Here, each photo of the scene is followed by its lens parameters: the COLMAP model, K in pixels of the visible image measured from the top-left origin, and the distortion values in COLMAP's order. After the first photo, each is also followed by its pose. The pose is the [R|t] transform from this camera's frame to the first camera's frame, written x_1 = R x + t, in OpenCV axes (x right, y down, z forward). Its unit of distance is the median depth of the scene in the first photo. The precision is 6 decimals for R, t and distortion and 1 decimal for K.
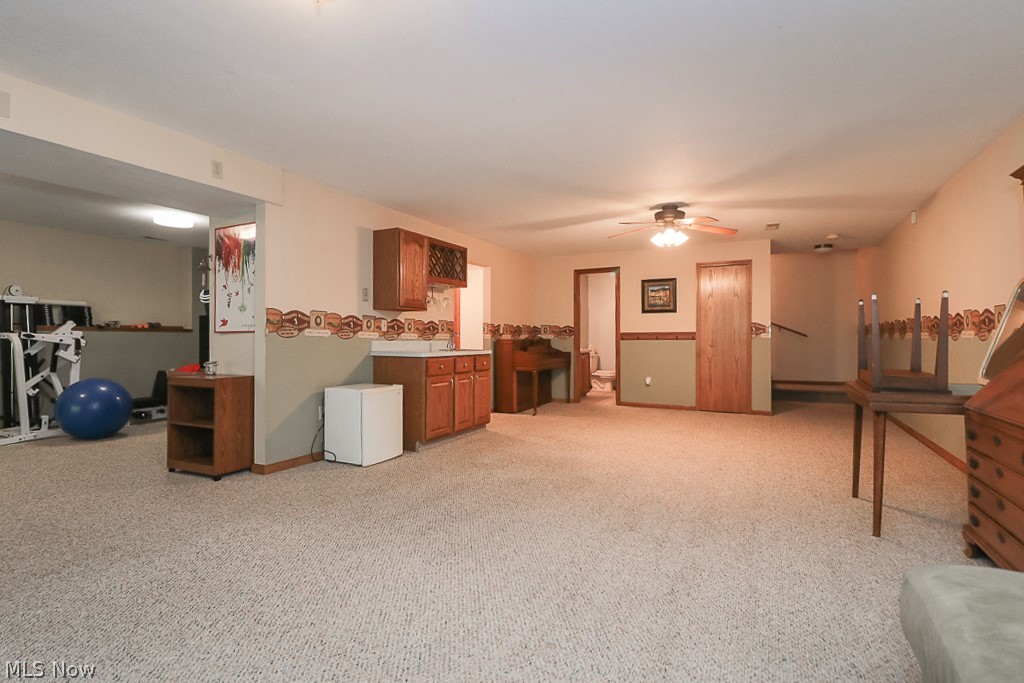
lens RADIAL K [[499.2, 0, 512.0], [0, 499.2, 341.5], [0, 0, 1]] dist [0.025219, -0.000002]
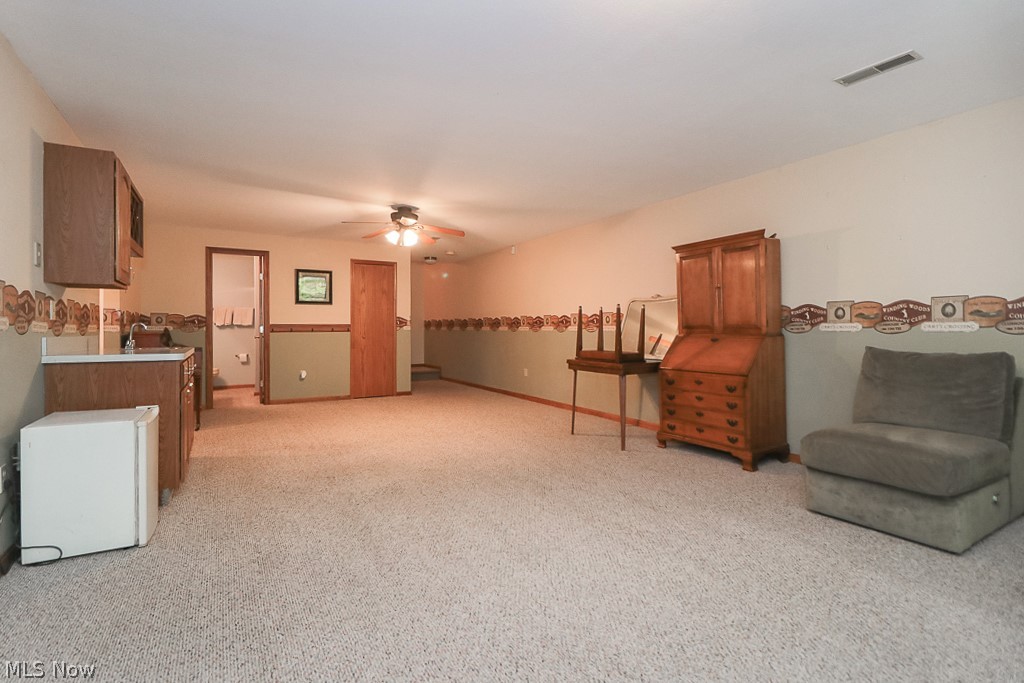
lens RADIAL K [[480.7, 0, 506.4], [0, 480.7, 328.0], [0, 0, 1]] dist [-0.000689, -0.000454]
pose [[0.536277, 0.000066, 0.844042, -0.314834], [0.008421, 0.999950, -0.005428, -0.002814], [-0.844000, 0.010019, 0.536249, 0.183748]]
